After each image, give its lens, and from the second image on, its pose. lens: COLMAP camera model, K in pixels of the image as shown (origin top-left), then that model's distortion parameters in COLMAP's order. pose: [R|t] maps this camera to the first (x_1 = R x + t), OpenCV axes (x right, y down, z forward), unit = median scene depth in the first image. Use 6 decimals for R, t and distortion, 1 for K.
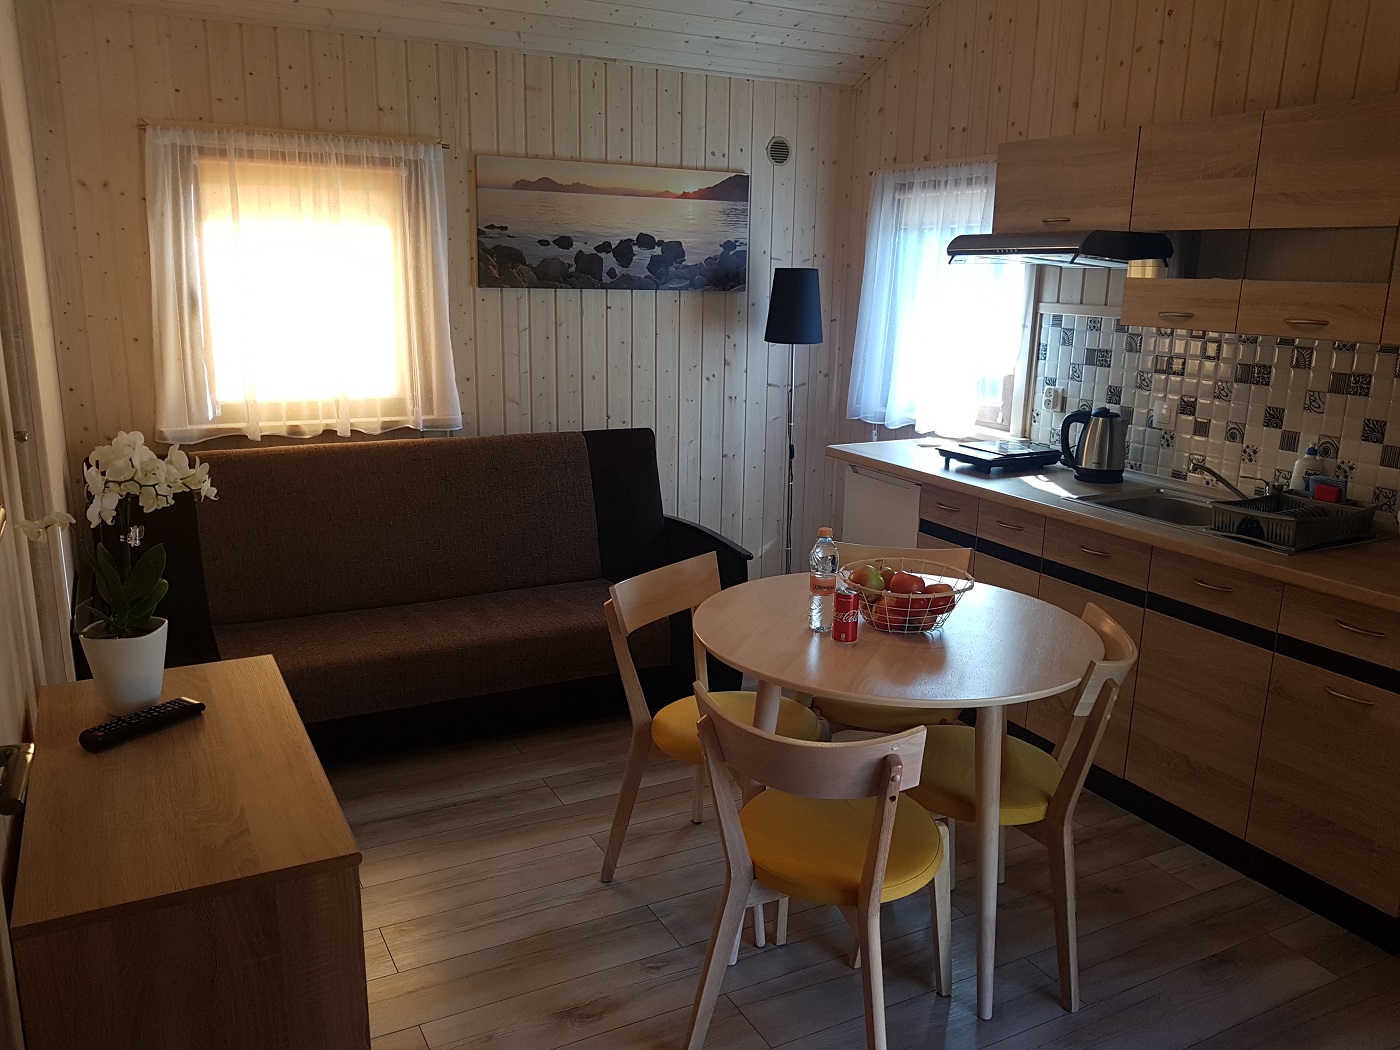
lens RADIAL K [[1111.6, 0, 694.0], [0, 1111.6, 534.9], [0, 0, 1]] dist [-0.003810, 0.006850]
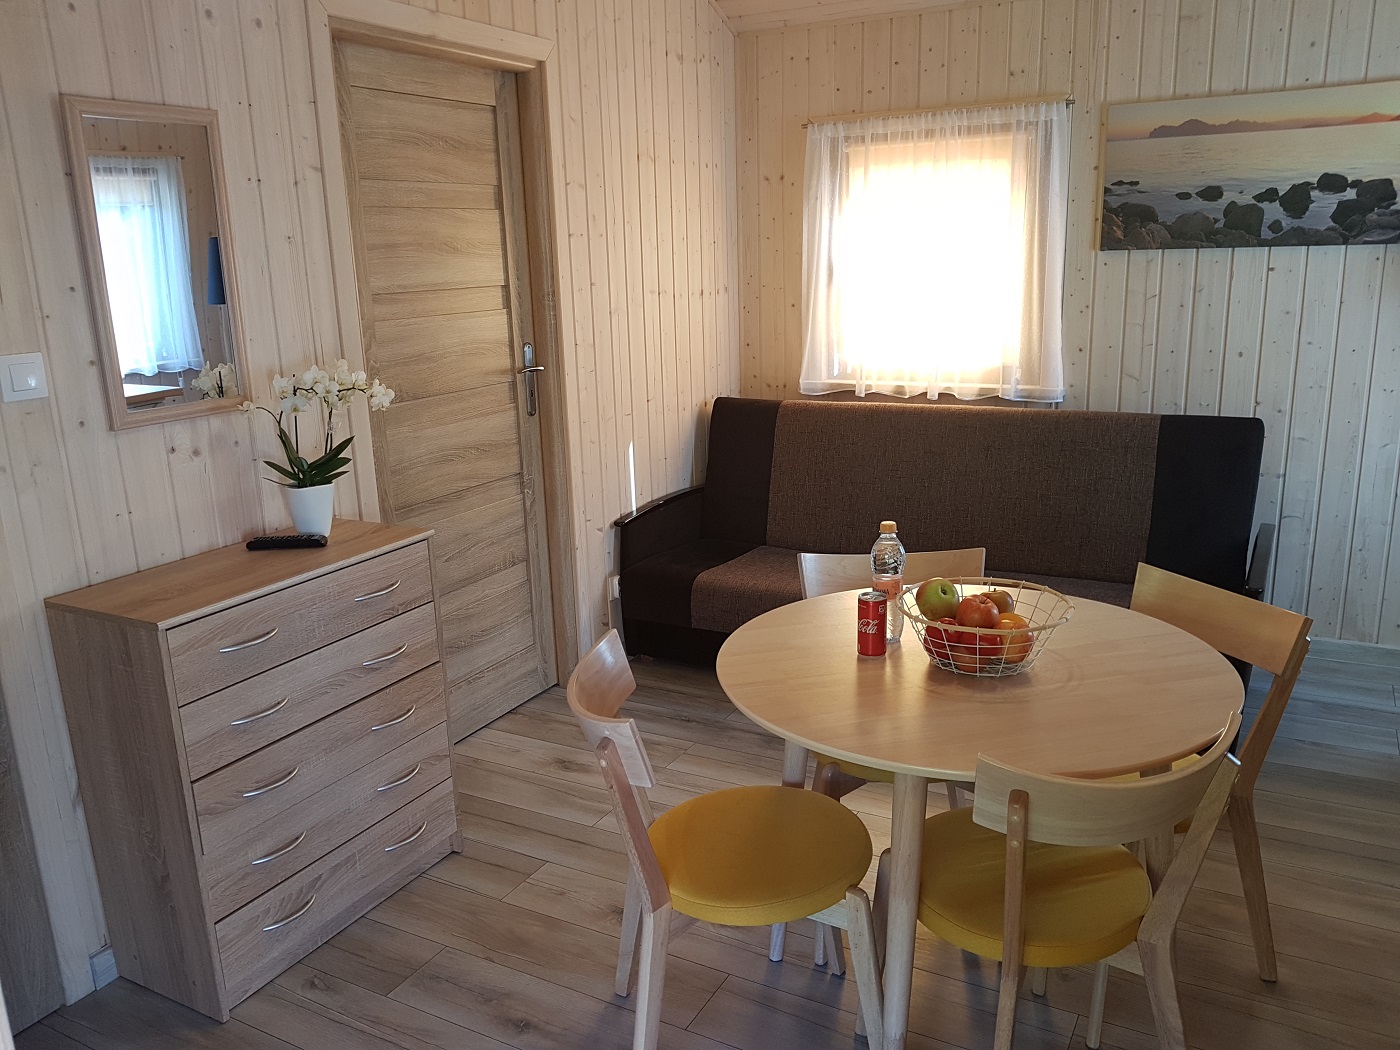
lens RADIAL K [[1111.6, 0, 694.0], [0, 1111.6, 534.9], [0, 0, 1]] dist [-0.003810, 0.006850]
pose [[0.556952, 0.174525, -0.812001, 0.409868], [-0.146903, 0.982958, 0.110508, -0.042530], [0.817449, 0.057738, 0.573099, 0.206520]]
